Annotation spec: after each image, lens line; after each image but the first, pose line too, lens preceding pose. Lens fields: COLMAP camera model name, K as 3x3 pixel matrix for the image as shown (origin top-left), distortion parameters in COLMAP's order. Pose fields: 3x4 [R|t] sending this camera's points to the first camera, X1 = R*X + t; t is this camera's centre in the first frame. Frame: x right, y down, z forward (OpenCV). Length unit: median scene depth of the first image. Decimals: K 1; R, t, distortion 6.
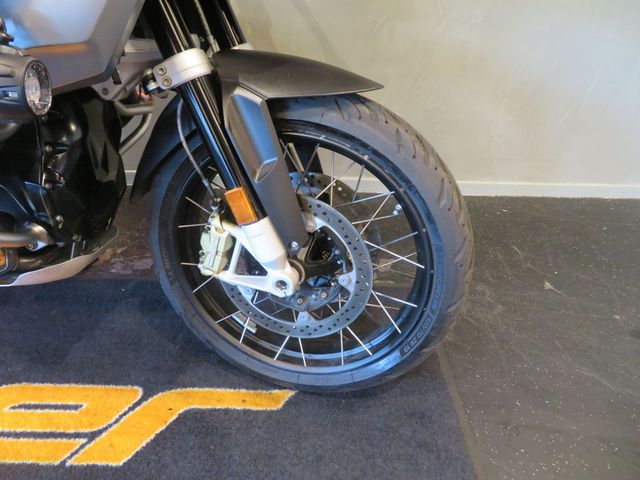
lens RADIAL K [[457.7, 0, 321.1], [0, 457.7, 238.2], [0, 0, 1]] dist [-0.012941, 0.006342]
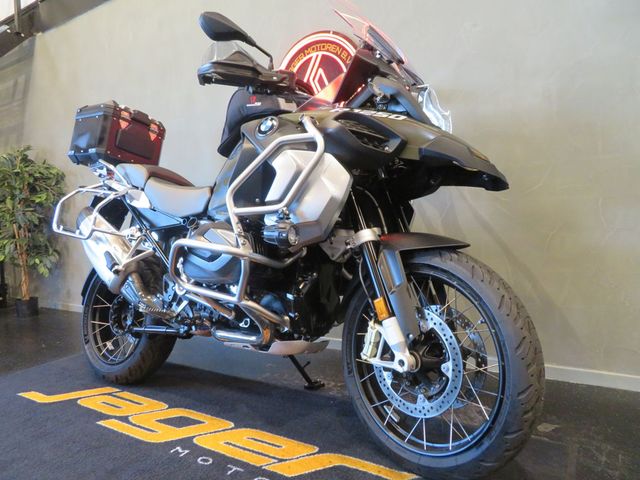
lens RADIAL K [[457.7, 0, 317.8], [0, 457.7, 236.3], [0, 0, 1]] dist [-0.012941, 0.006342]
pose [[0.825360, -0.059692, -0.561442, 0.546996], [-0.239778, 0.863211, -0.444267, 0.462625], [0.511162, 0.501301, 0.698148, -0.423471]]
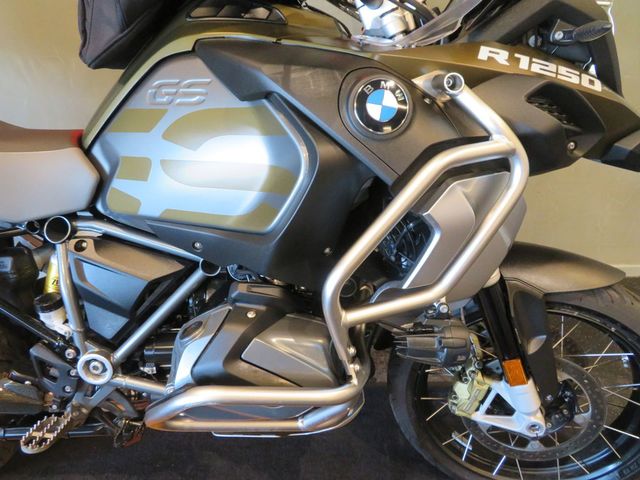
lens RADIAL K [[457.7, 0, 309.9], [0, 457.7, 234.4], [0, 0, 1]] dist [-0.012941, 0.006342]
pose [[0.999273, -0.034488, -0.016257, -0.612361], [0.033613, 0.998114, -0.051374, -0.349715], [0.017998, 0.050790, 0.998547, -0.234123]]
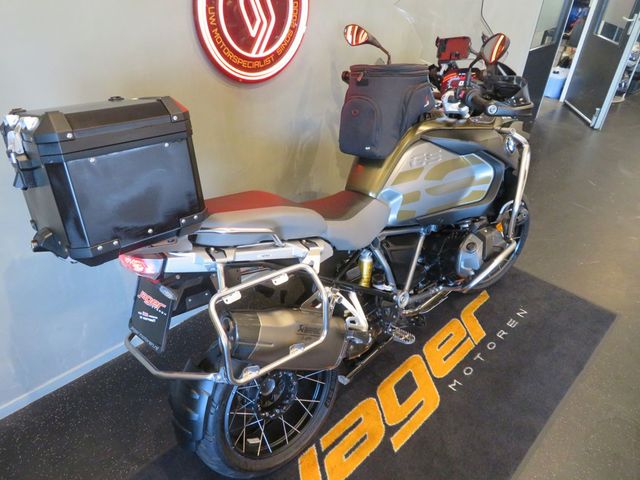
lens RADIAL K [[457.7, 0, 319.6], [0, 457.7, 234.7], [0, 0, 1]] dist [-0.012941, 0.006342]
pose [[0.716666, -0.401112, 0.570525, -2.502038], [0.383673, 0.909894, 0.157757, -0.871171], [-0.582396, 0.105836, 0.805986, -0.702817]]
